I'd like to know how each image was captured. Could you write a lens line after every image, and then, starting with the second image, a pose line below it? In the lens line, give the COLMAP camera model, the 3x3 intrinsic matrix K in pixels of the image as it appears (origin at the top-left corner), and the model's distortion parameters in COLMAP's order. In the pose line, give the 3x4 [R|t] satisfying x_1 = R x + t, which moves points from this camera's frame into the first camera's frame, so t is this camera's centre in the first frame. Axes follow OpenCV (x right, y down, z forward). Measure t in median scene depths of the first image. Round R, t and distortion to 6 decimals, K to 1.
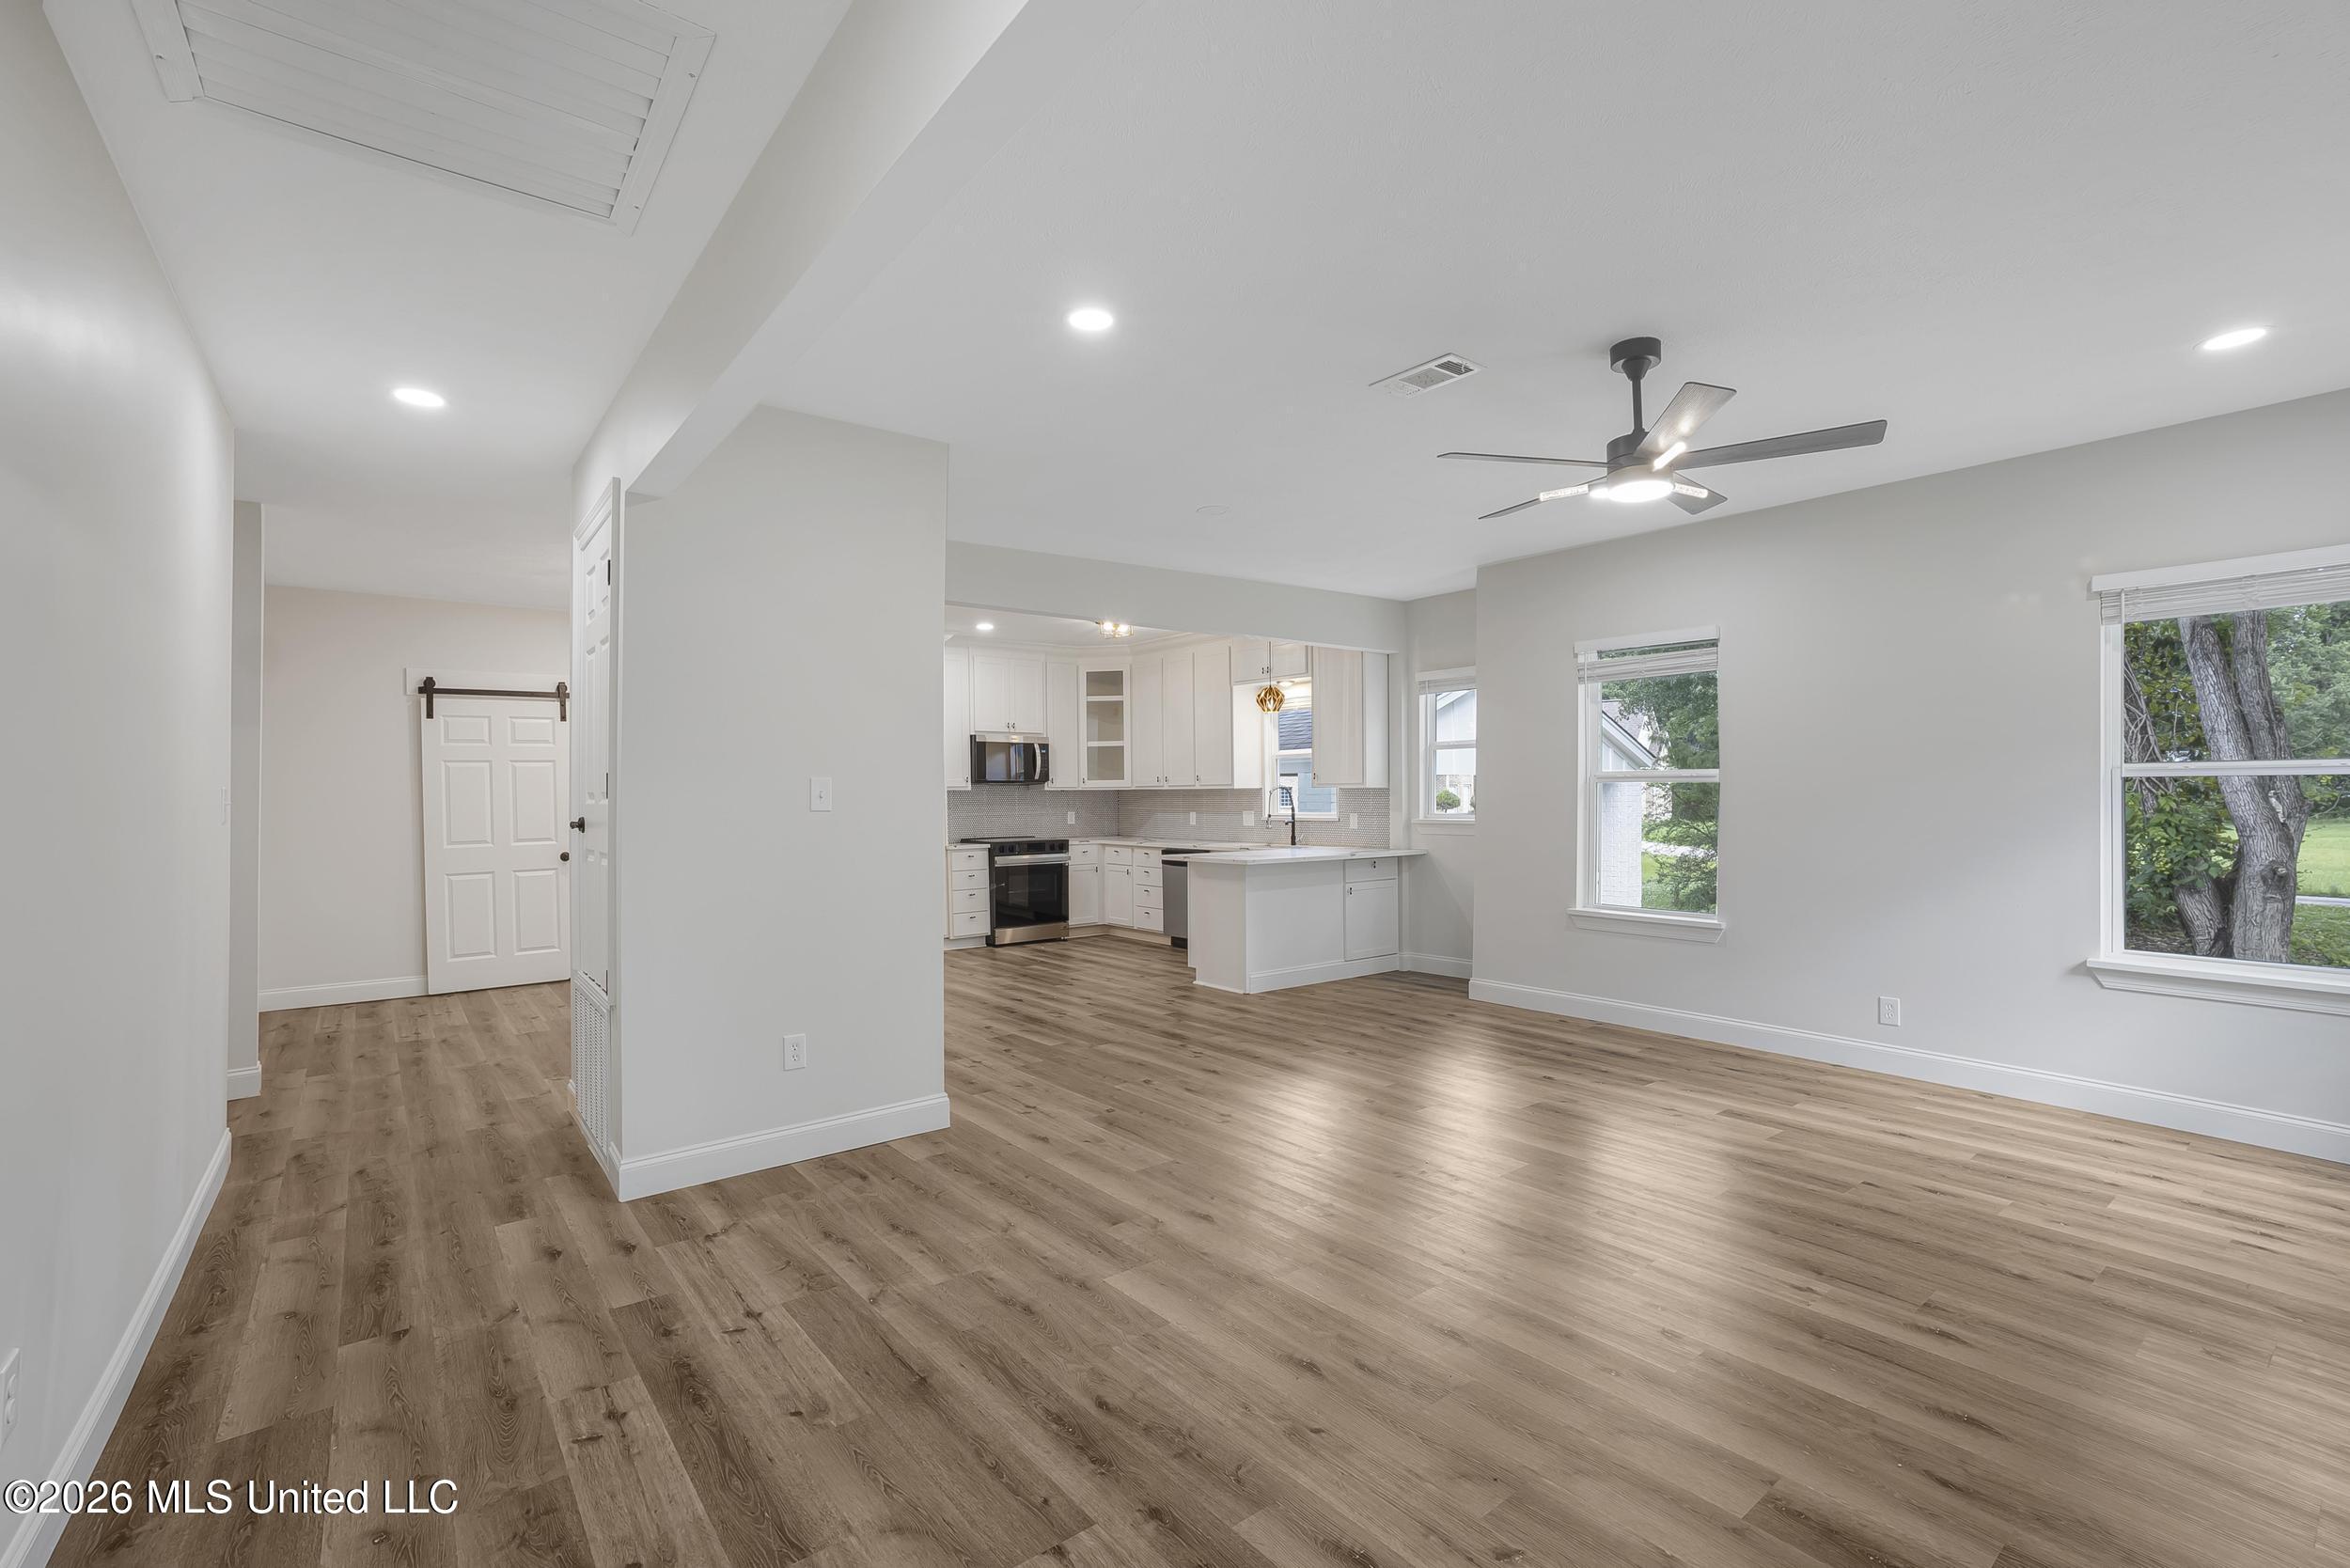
lens RADIAL K [[1041.4, 0, 1190.2], [0, 1041.4, 776.1], [0, 0, 1]] dist [-0.058033, 0.023583]
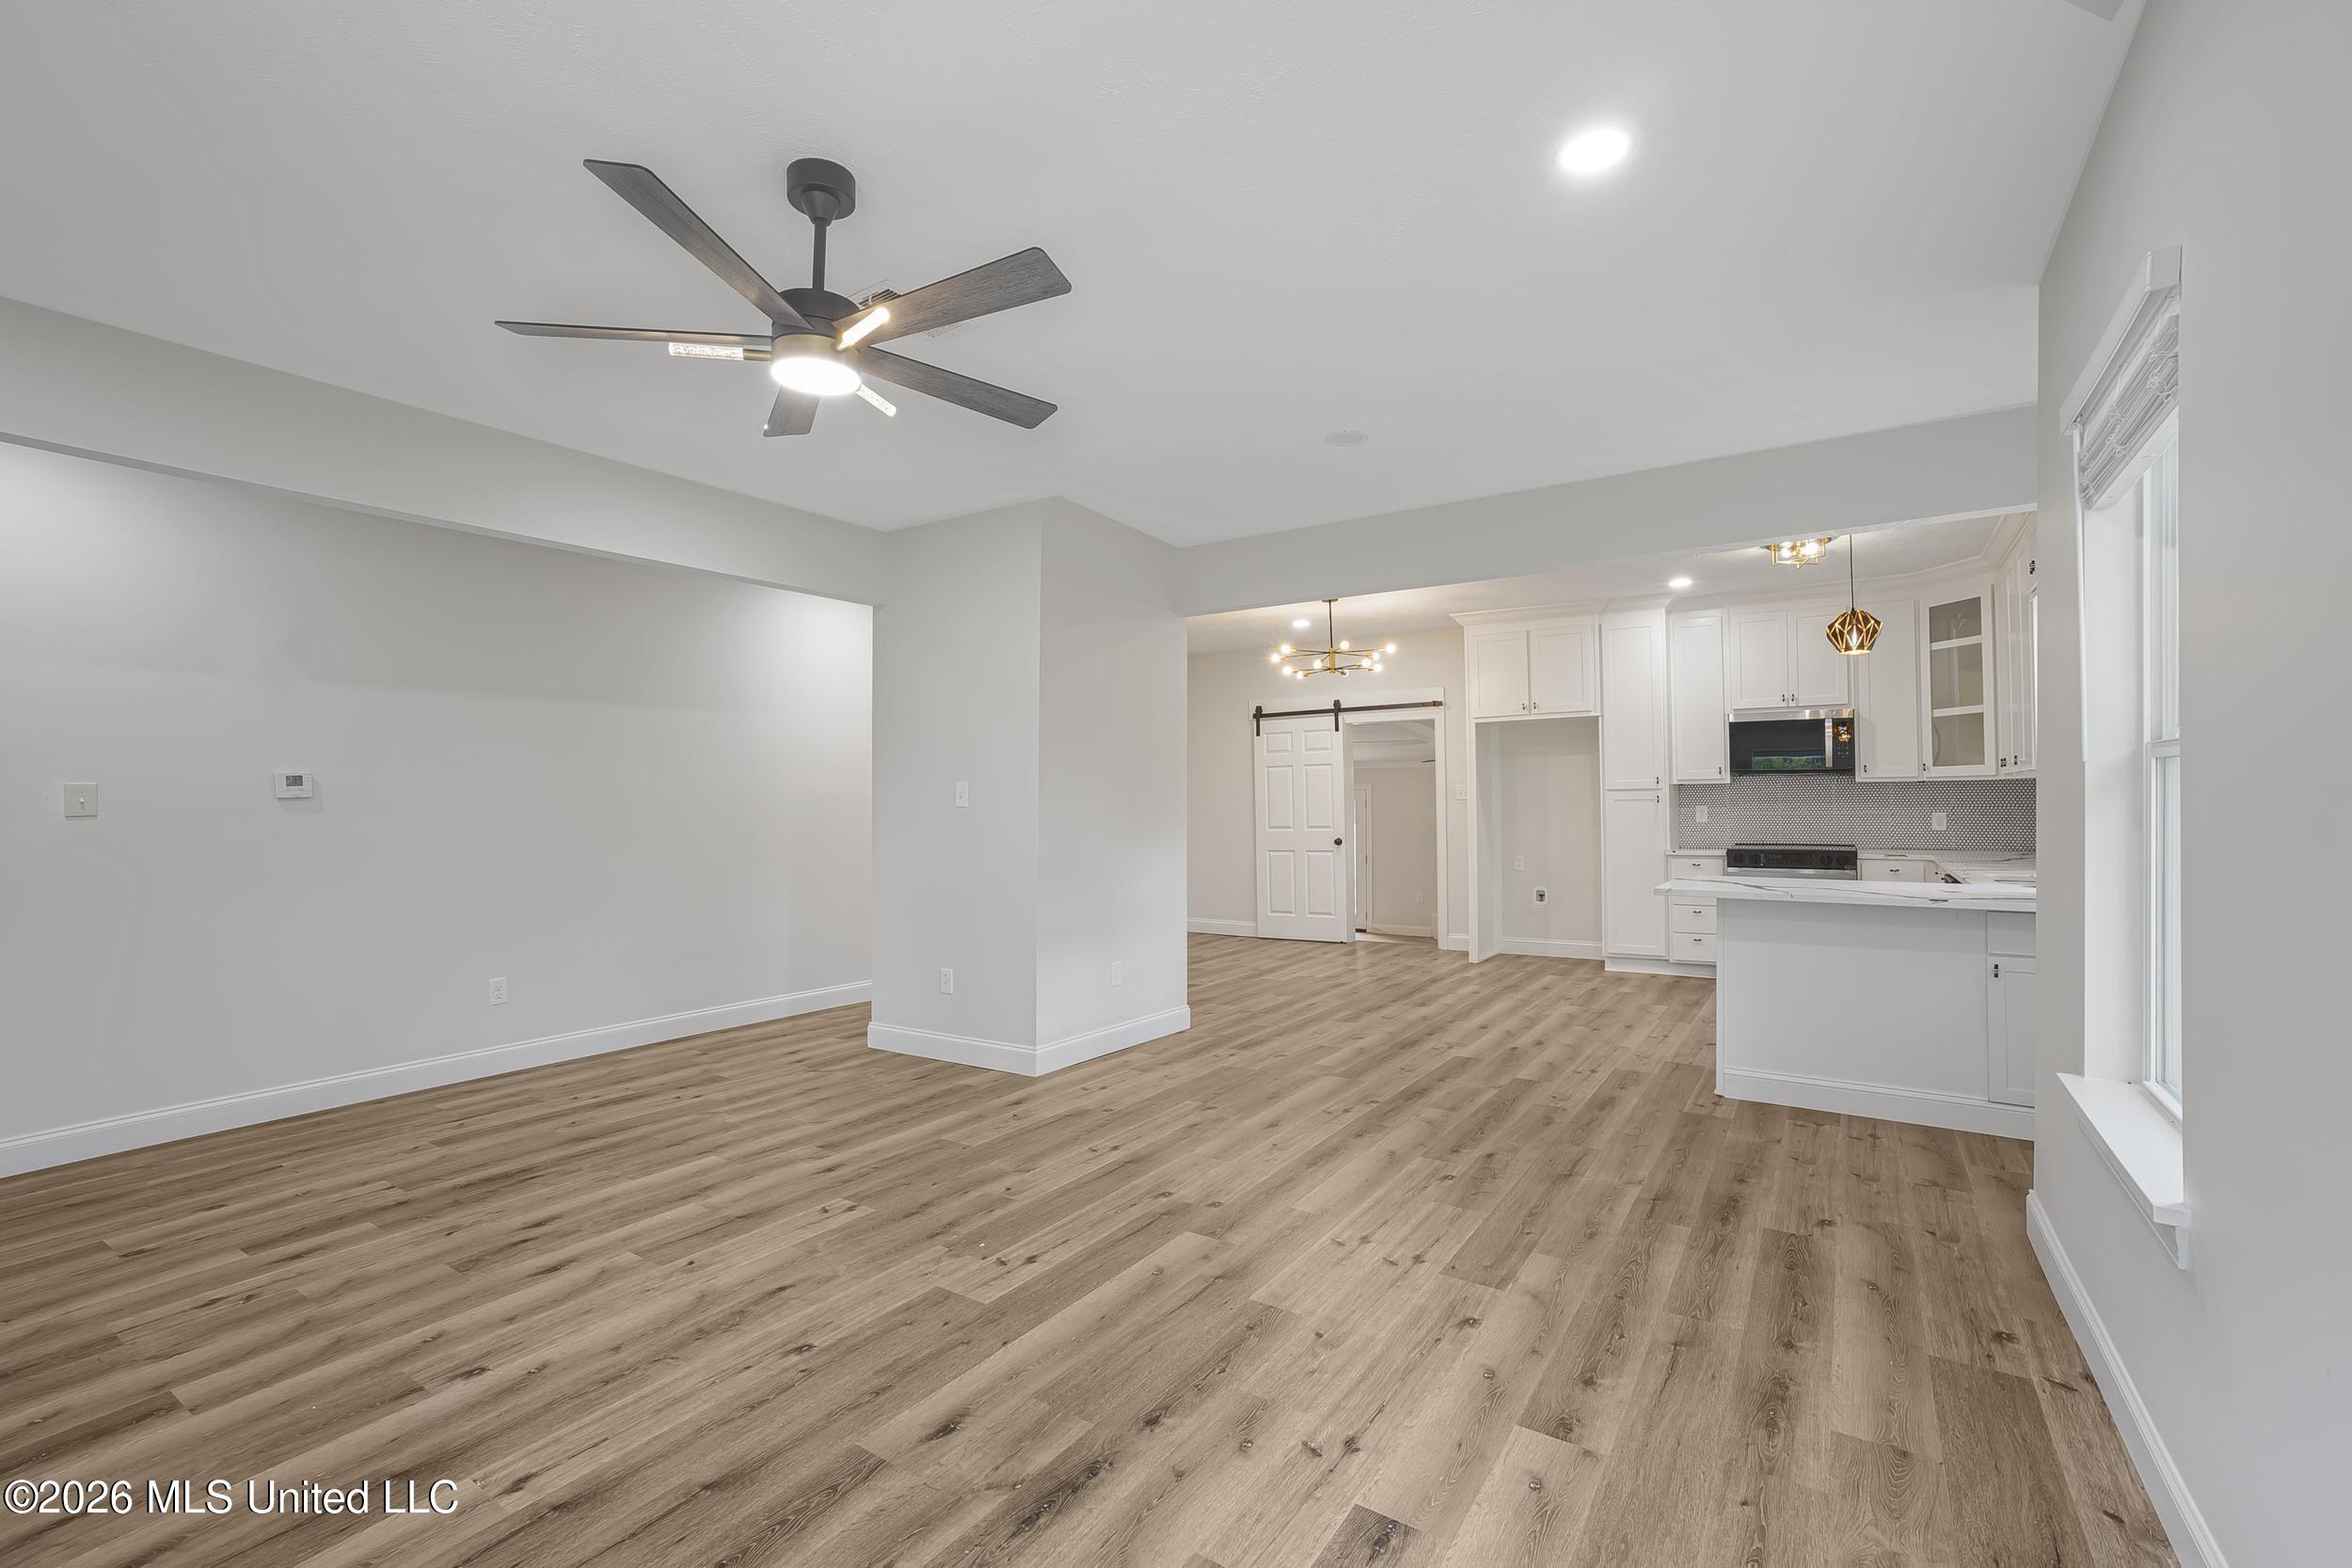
lens RADIAL K [[1042.2, 0, 1191.2], [0, 1042.2, 776.0], [0, 0, 1]] dist [-0.058033, 0.023583]
pose [[0.302004, -0.014414, -0.953198, 0.431720], [0.023198, 0.999701, -0.007767, 0.004665], [0.953024, -0.019766, 0.302248, 0.372015]]
